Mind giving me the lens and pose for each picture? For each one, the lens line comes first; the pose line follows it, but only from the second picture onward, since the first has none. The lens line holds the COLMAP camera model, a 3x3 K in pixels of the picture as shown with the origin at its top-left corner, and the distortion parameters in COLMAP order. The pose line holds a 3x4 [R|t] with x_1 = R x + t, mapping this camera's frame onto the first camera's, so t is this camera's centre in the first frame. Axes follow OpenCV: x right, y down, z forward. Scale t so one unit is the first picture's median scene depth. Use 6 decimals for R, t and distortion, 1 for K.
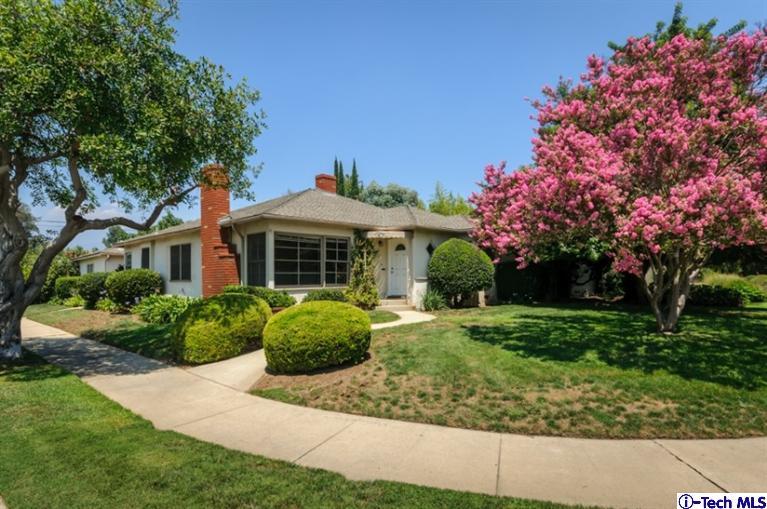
lens RADIAL K [[420.7, 0, 382.7], [0, 420.7, 261.4], [0, 0, 1]] dist [0.005893, -0.000489]
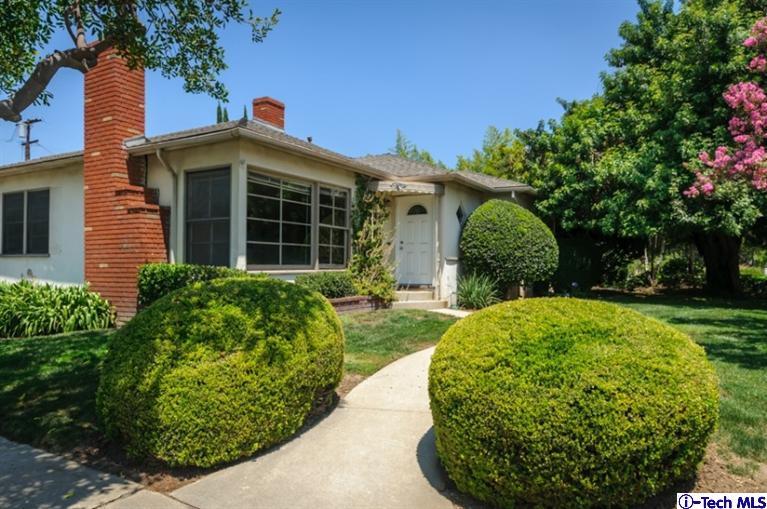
lens RADIAL K [[506.9, 0, 383.8], [0, 506.9, 249.3], [0, 0, 1]] dist [-0.010970, 0.005535]
pose [[0.972765, 0.023089, 0.230639, -0.213740], [-0.026021, 0.999615, 0.009680, 0.023893], [-0.230327, -0.015418, 0.972991, 0.296182]]
